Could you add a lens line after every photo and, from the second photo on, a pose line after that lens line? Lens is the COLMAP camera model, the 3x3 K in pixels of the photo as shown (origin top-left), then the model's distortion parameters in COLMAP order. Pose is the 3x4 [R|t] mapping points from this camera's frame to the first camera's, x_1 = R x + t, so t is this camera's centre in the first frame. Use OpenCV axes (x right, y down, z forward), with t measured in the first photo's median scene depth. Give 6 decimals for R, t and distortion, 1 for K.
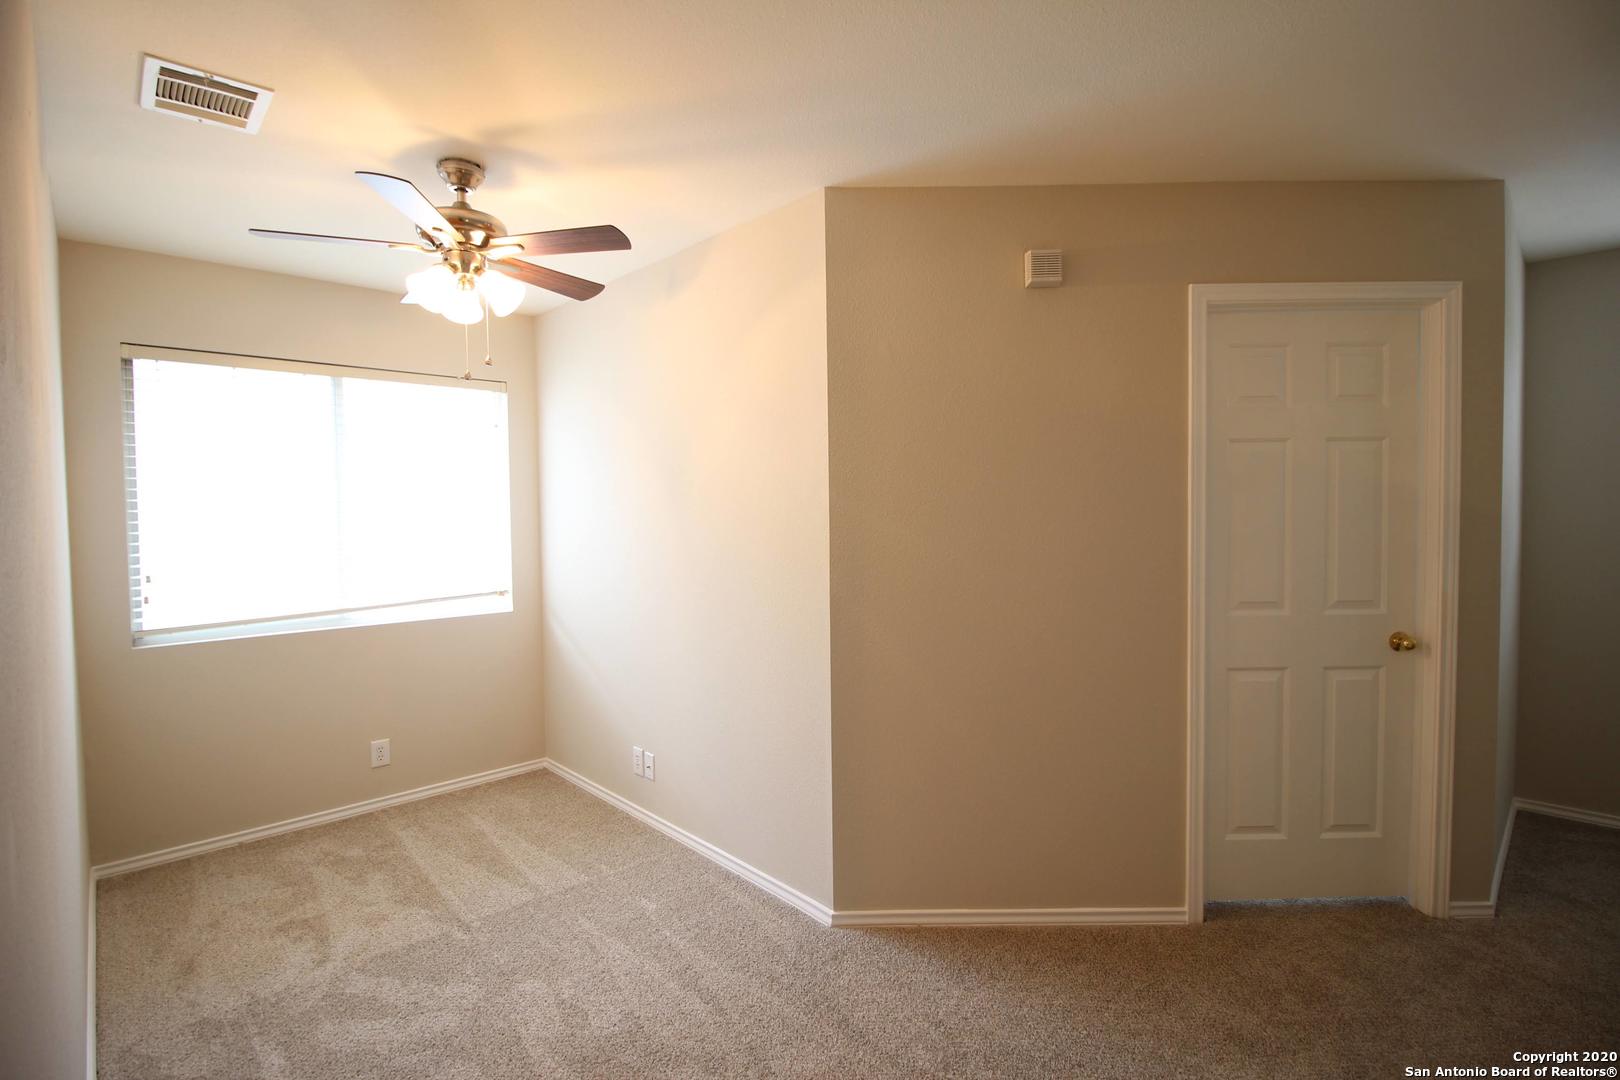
lens RADIAL K [[744.5, 0, 825.8], [0, 744.5, 536.3], [0, 0, 1]] dist [-0.009058, -0.008914]
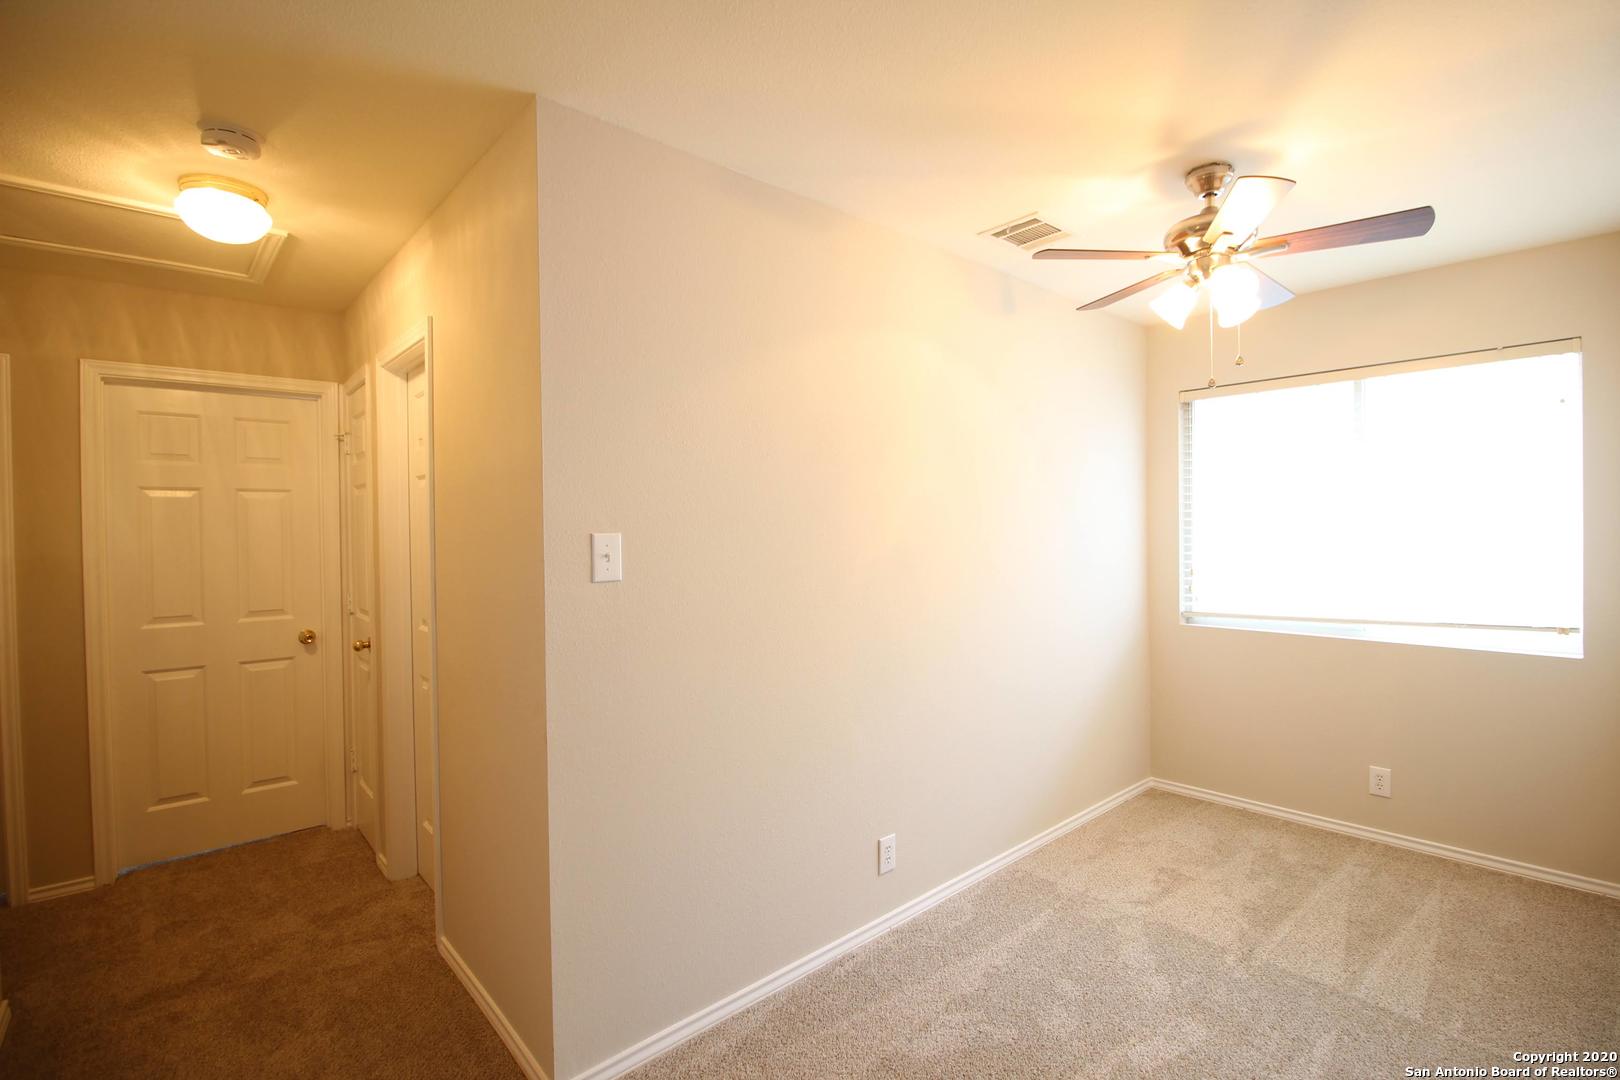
lens RADIAL K [[744.5, 0, 826.1], [0, 744.5, 539.2], [0, 0, 1]] dist [-0.009058, -0.008914]
pose [[-0.030675, 0.027142, -0.999161, 0.376849], [-0.024857, 0.999301, 0.027909, -0.018467], [0.999220, 0.025692, -0.029979, 0.386758]]
